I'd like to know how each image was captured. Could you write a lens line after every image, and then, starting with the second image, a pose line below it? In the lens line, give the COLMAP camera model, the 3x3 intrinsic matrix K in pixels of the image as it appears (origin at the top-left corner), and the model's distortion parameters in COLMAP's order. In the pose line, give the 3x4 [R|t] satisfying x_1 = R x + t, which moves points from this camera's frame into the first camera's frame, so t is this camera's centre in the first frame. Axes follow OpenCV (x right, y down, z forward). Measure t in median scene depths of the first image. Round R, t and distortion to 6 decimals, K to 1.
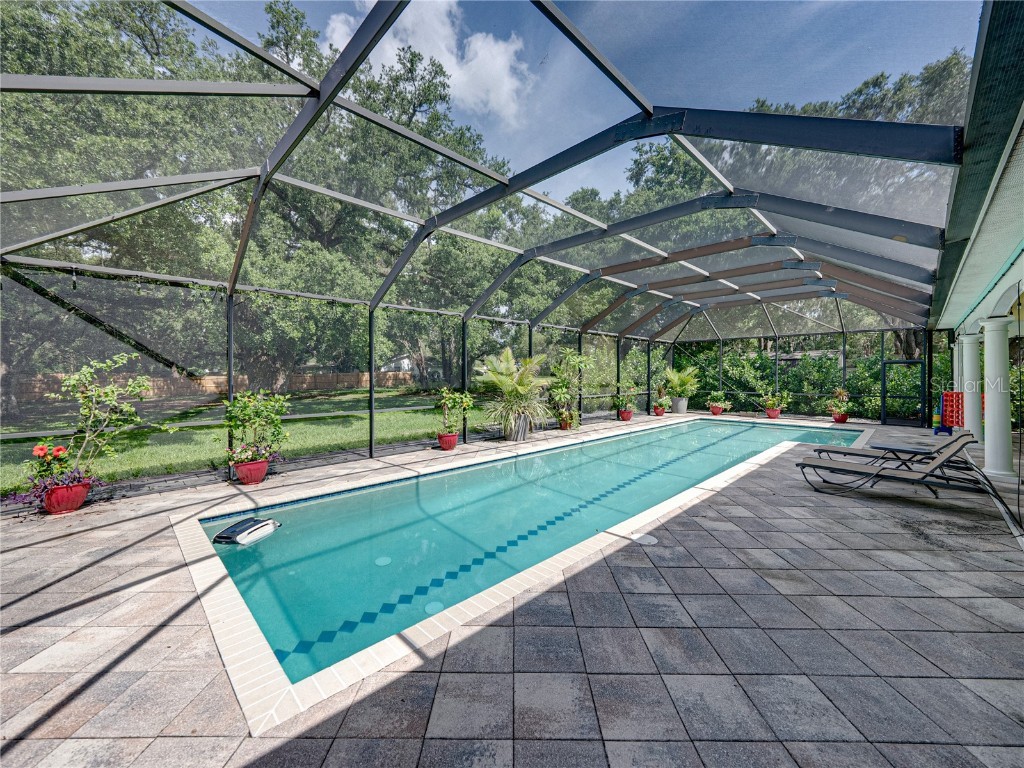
lens RADIAL K [[402.1, 0, 516.3], [0, 402.1, 380.1], [0, 0, 1]] dist [0.000350, 0.000015]
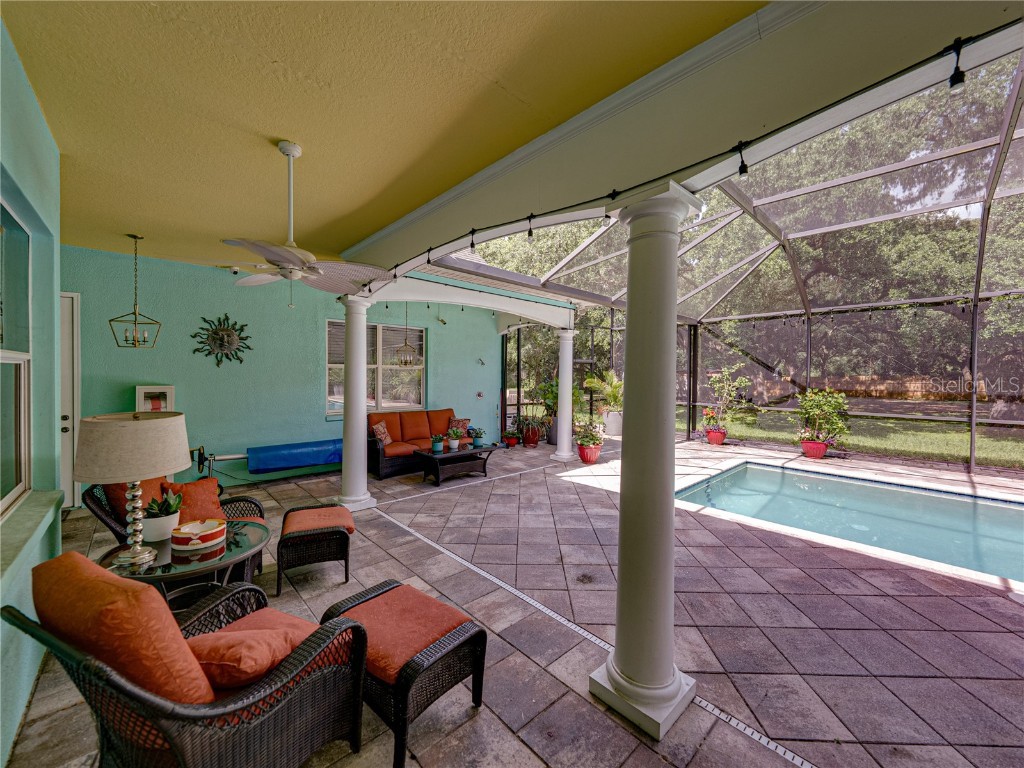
lens RADIAL K [[396.8, 0, 512.0], [0, 396.8, 384.0], [0, 0, 1]] dist [-0.000657, -0.000126]
pose [[-0.035222, 0.025629, -0.999051, 0.356617], [-0.022073, 0.999407, 0.026417, 0.000142], [0.999136, 0.022982, -0.034636, 0.021333]]
